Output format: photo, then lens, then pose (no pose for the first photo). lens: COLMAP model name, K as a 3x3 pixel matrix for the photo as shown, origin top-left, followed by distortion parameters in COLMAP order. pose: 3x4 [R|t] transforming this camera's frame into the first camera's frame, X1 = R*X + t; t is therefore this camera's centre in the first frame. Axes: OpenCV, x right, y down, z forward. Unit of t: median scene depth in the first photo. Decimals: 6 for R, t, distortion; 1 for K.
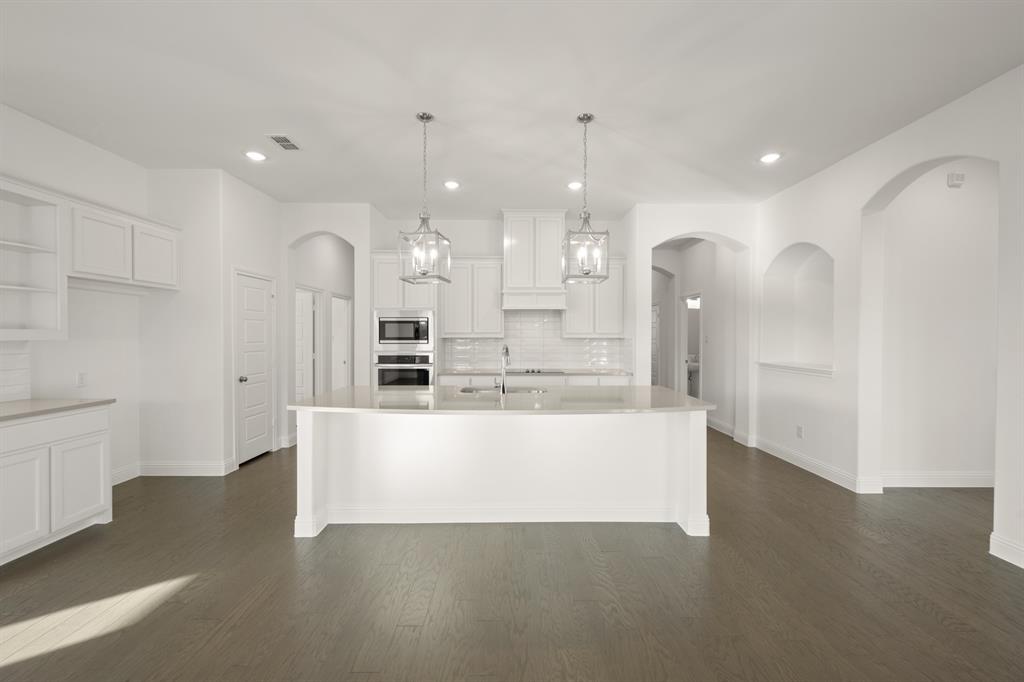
lens RADIAL K [[399.4, 0, 512.4], [0, 399.4, 339.7], [0, 0, 1]] dist [-0.007357, 0.000065]
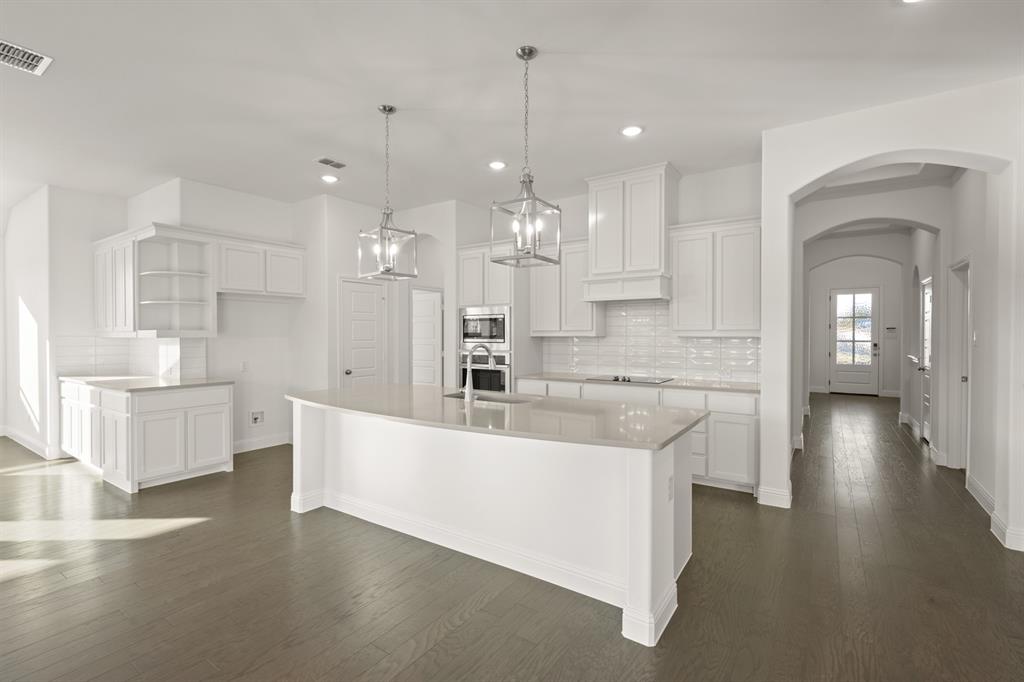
lens RADIAL K [[456.5, 0, 515.6], [0, 456.5, 340.9], [0, 0, 1]] dist [-0.014555, -0.000430]
pose [[0.829206, 0.006575, -0.558904, 0.394510], [-0.003539, 0.999973, 0.006512, -0.001595], [0.558932, -0.003422, 0.829206, 0.151885]]
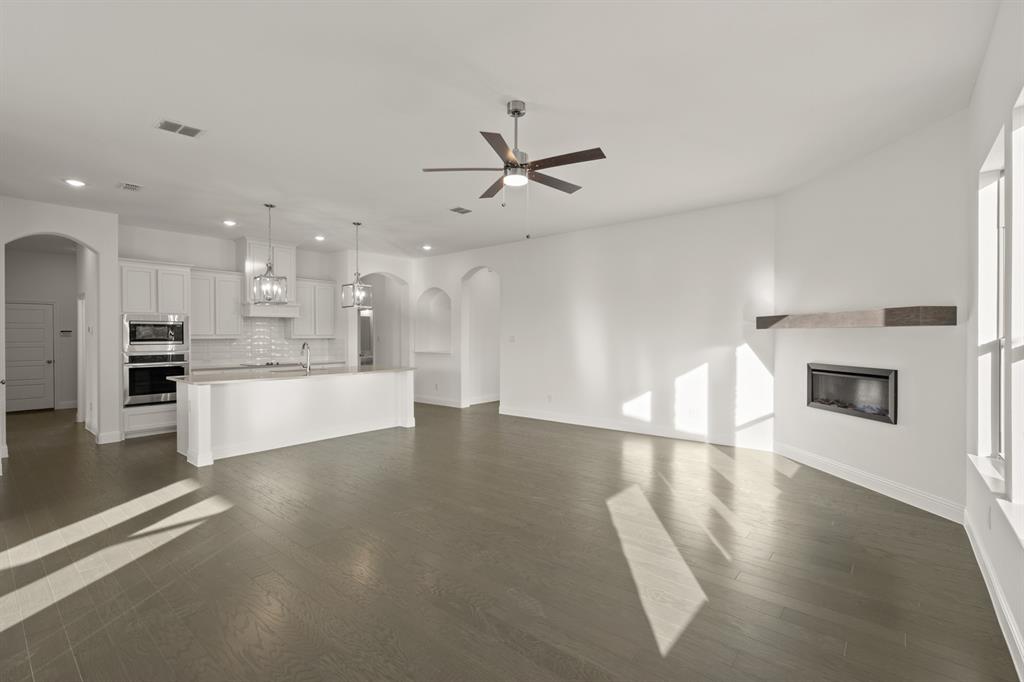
lens RADIAL K [[456.5, 0, 507.0], [0, 456.5, 337.2], [0, 0, 1]] dist [-0.014555, -0.000430]
pose [[0.657126, -0.004613, 0.753766, -0.590360], [0.012484, 0.999911, -0.004764, 0.007938], [-0.753677, 0.012541, 0.657125, -0.581340]]
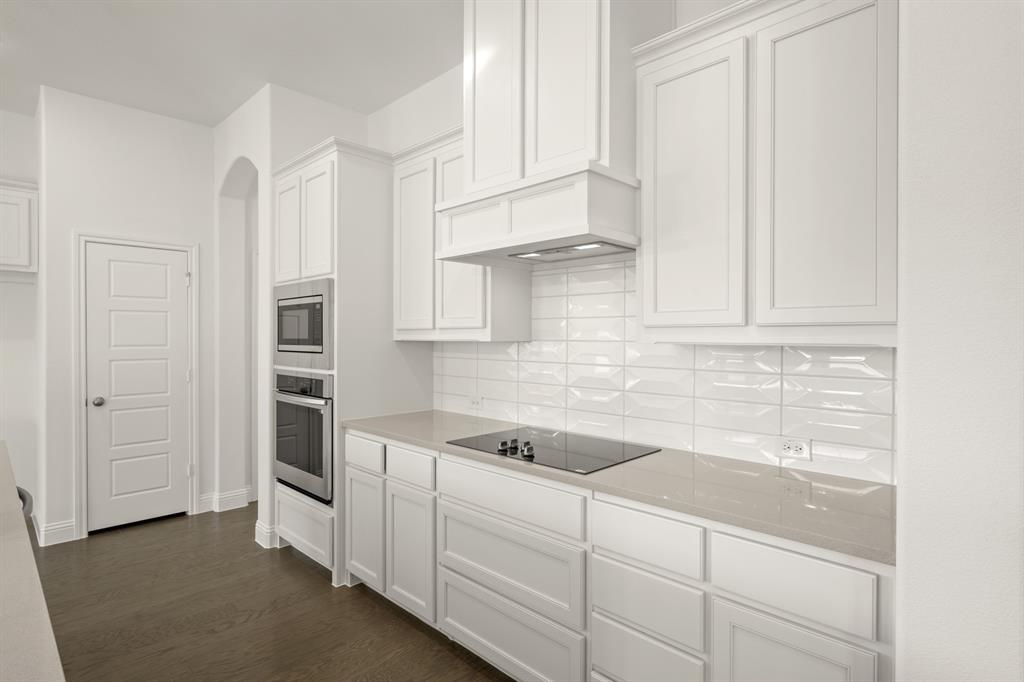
lens RADIAL K [[516.6, 0, 514.2], [0, 516.6, 340.9], [0, 0, 1]] dist [-0.005521, 0.000151]
pose [[0.719557, 0.005973, -0.694408, 0.344926], [-0.008875, 0.999960, -0.000594, -0.006012], [0.694377, 0.006590, 0.719581, 0.739739]]
